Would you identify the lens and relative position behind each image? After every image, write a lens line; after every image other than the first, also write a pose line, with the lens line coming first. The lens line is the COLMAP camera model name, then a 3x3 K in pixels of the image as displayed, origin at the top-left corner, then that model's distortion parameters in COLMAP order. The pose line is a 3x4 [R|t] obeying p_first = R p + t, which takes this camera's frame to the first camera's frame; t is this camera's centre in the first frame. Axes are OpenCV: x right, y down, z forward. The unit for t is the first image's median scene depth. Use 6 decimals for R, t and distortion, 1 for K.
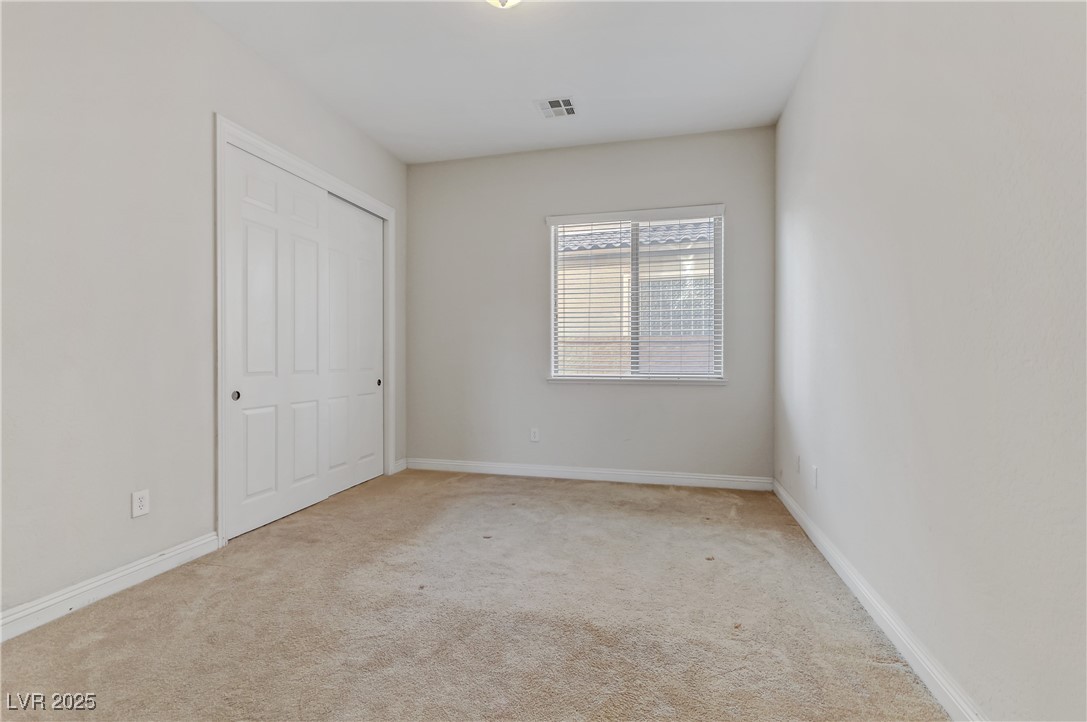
lens RADIAL K [[493.7, 0, 538.3], [0, 493.7, 358.1], [0, 0, 1]] dist [-0.003539, 0.000249]
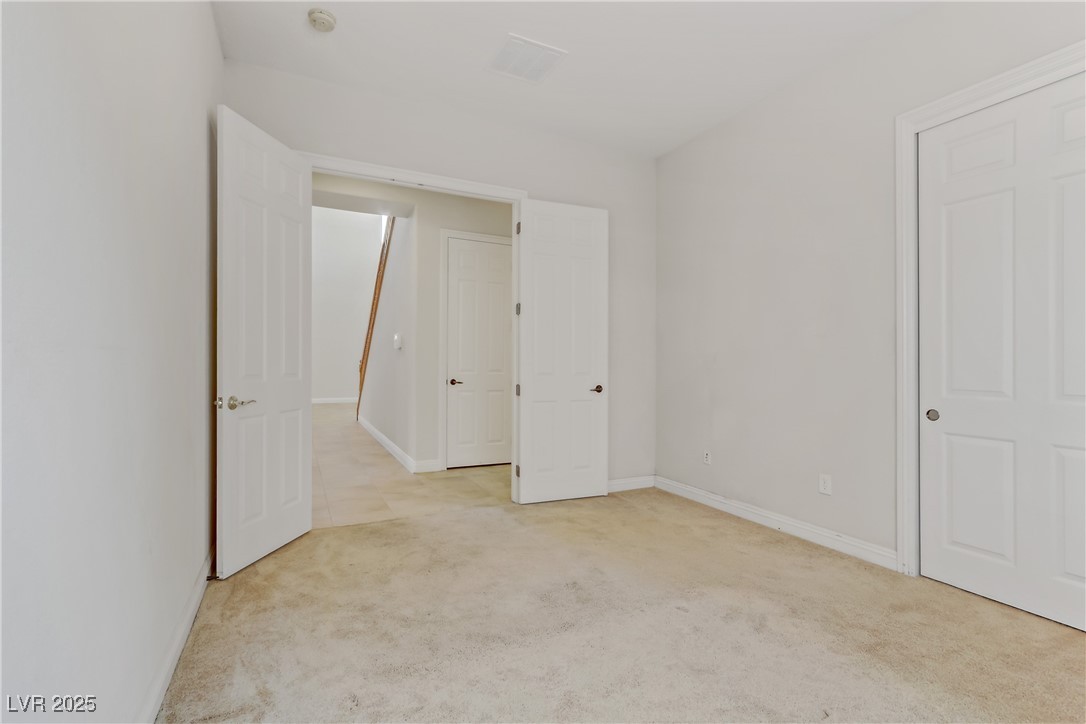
lens RADIAL K [[493.2, 0, 537.8], [0, 493.2, 359.1], [0, 0, 1]] dist [-0.003539, 0.000249]
pose [[-0.752497, -0.007550, -0.658553, 0.534903], [-0.008459, 0.999963, -0.001799, -0.014966], [0.658542, 0.004217, -0.752532, 1.351737]]
